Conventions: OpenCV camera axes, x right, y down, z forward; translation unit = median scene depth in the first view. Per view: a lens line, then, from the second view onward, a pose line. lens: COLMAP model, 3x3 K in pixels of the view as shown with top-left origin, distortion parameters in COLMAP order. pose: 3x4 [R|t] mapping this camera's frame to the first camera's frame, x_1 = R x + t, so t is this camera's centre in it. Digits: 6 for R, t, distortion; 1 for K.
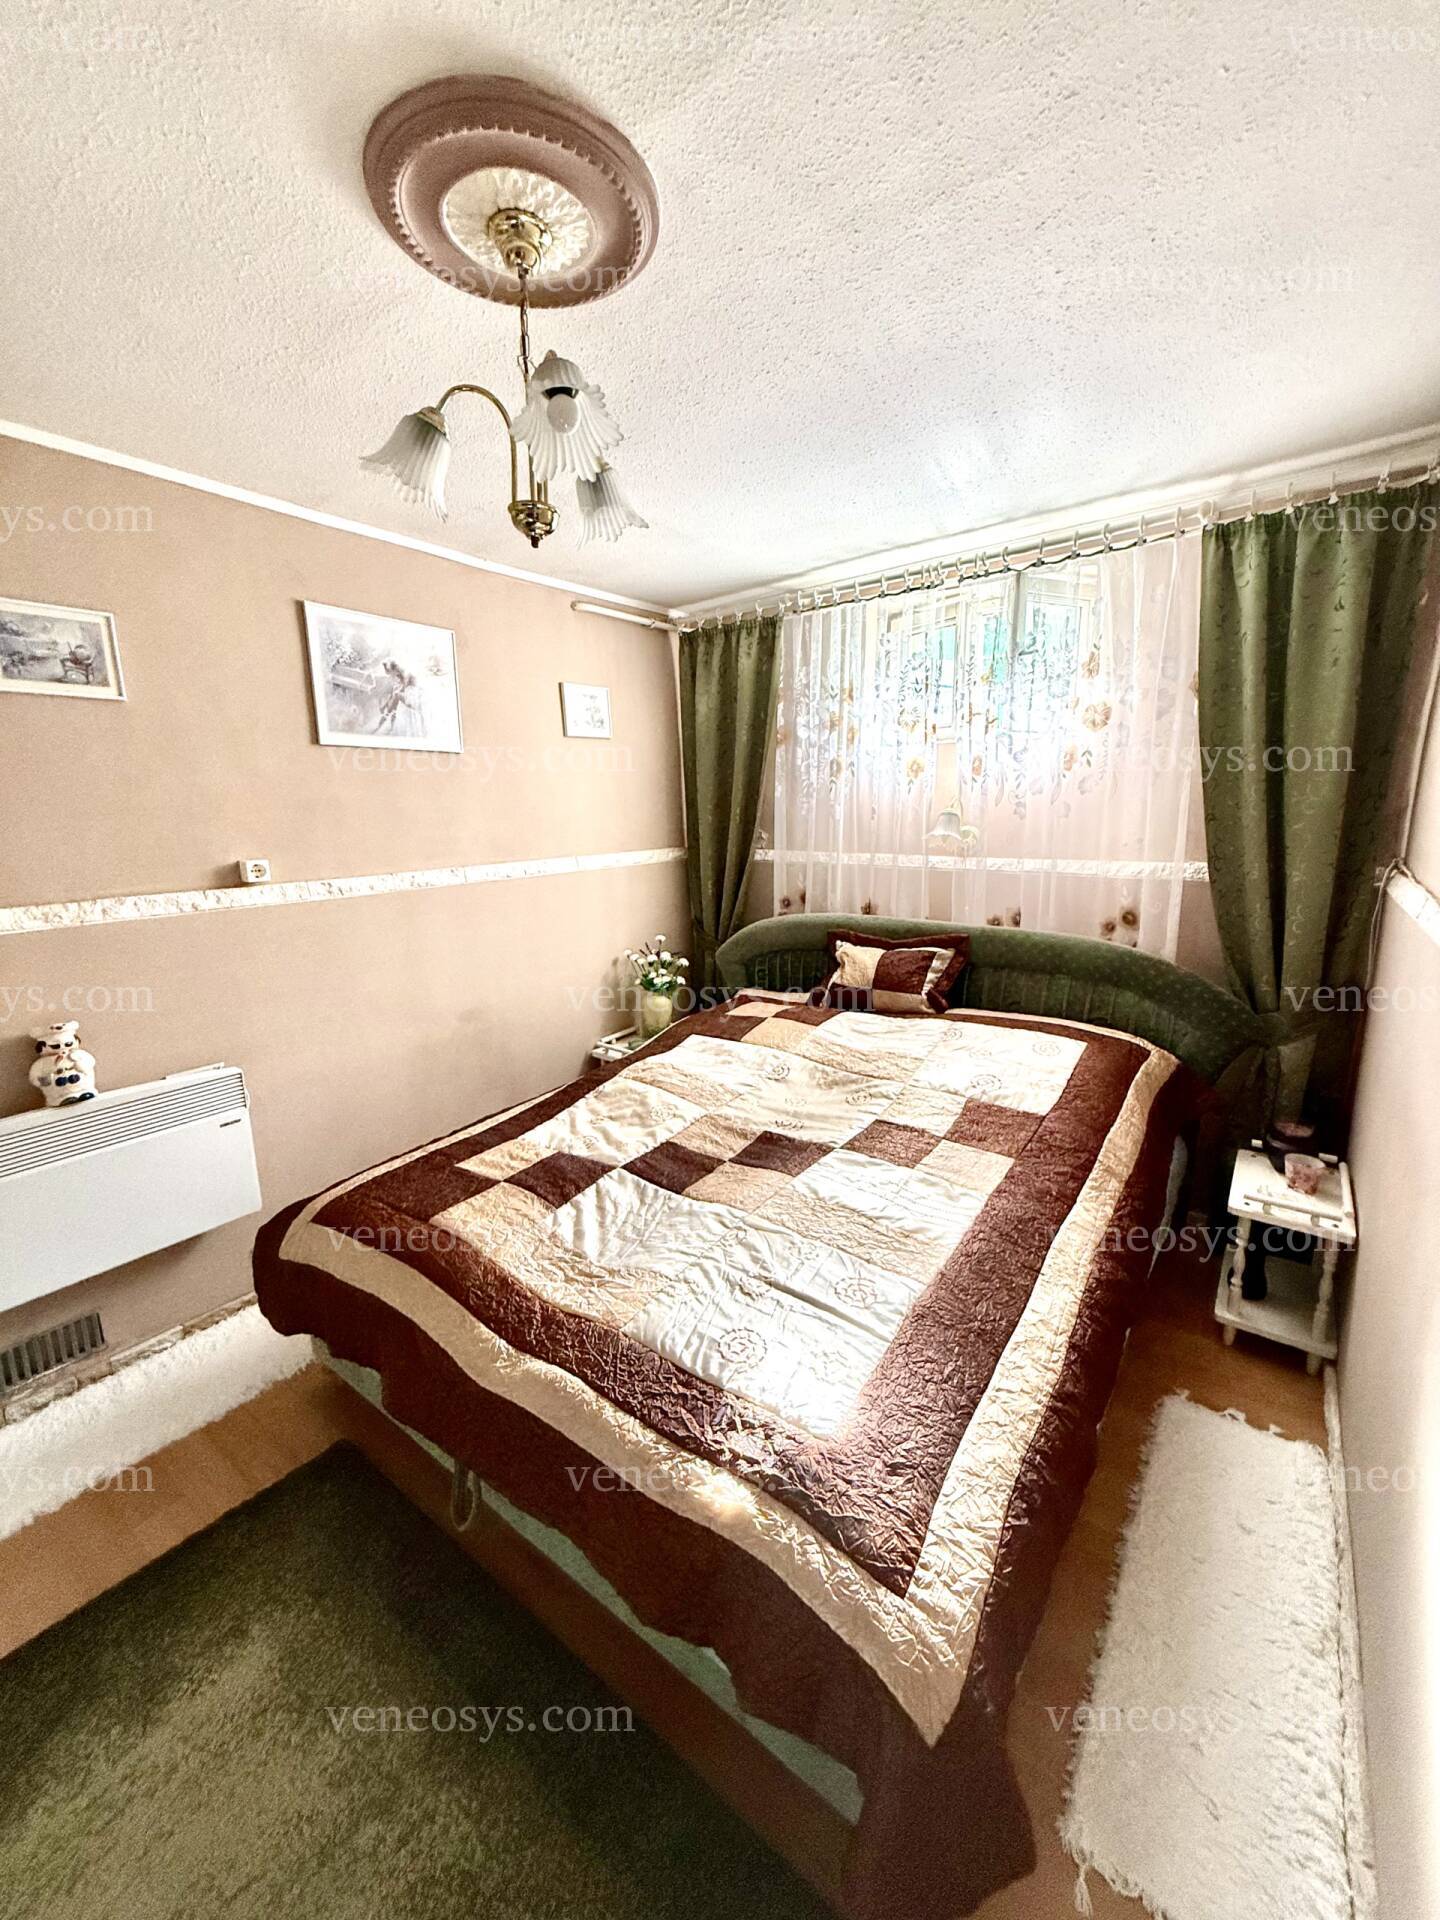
lens RADIAL K [[759.2, 0, 720.0], [0, 759.2, 960.0], [0, 0, 1]] dist [-0.001151, -0.000155]
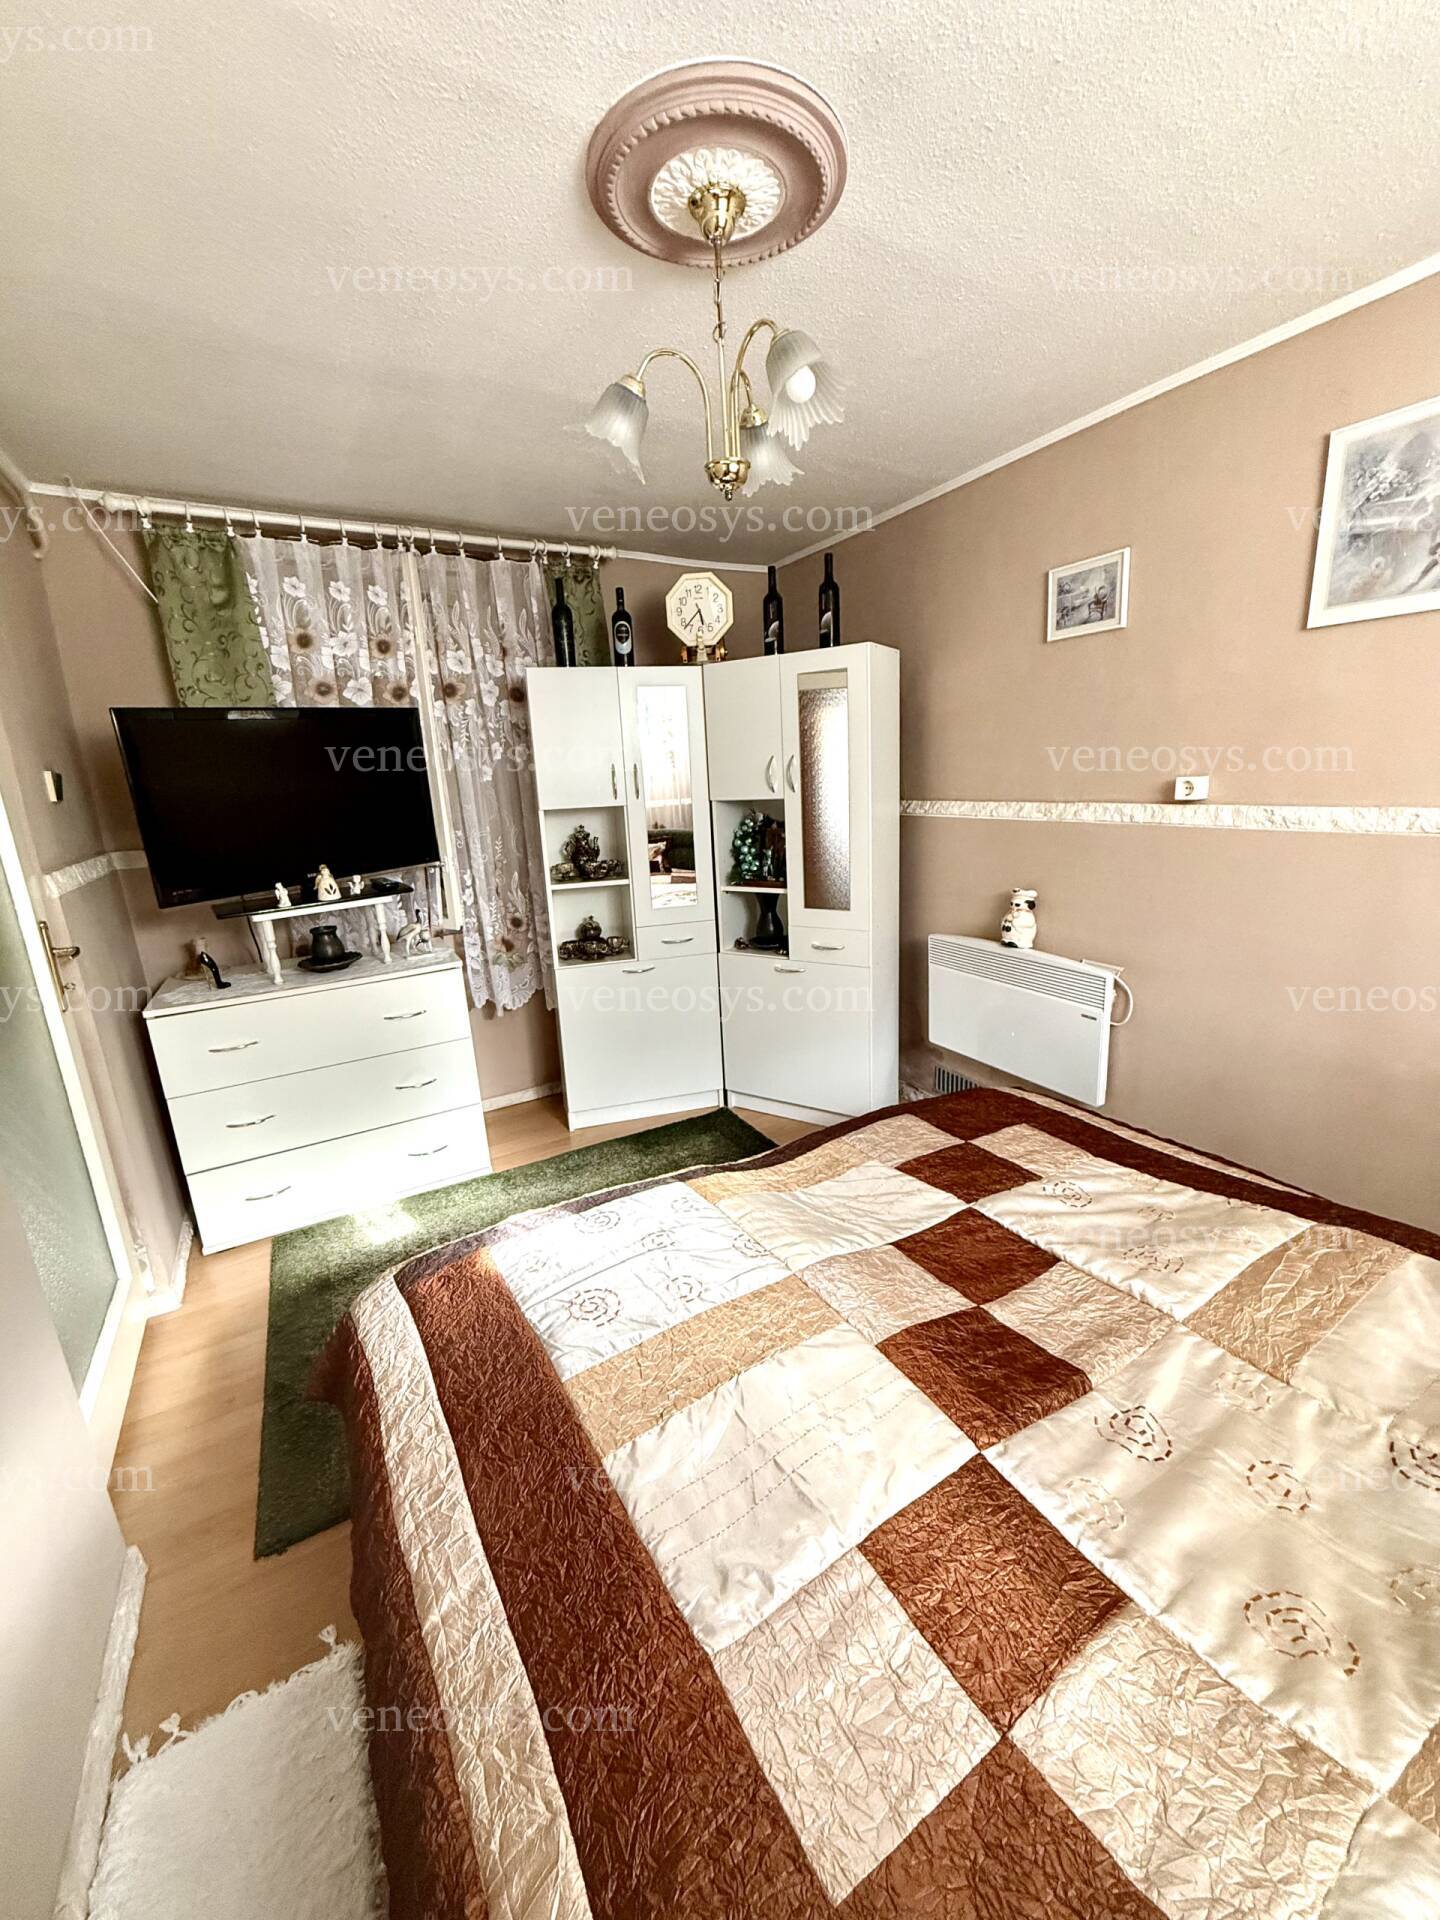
lens RADIAL K [[759.2, 0, 720.0], [0, 759.2, 960.0], [0, 0, 1]] dist [-0.001151, -0.000155]
pose [[-0.403889, 0.255068, -0.878530, 0.532242], [-0.132785, 0.933827, 0.332168, -0.162772], [0.905120, 0.250814, -0.343293, 0.900800]]
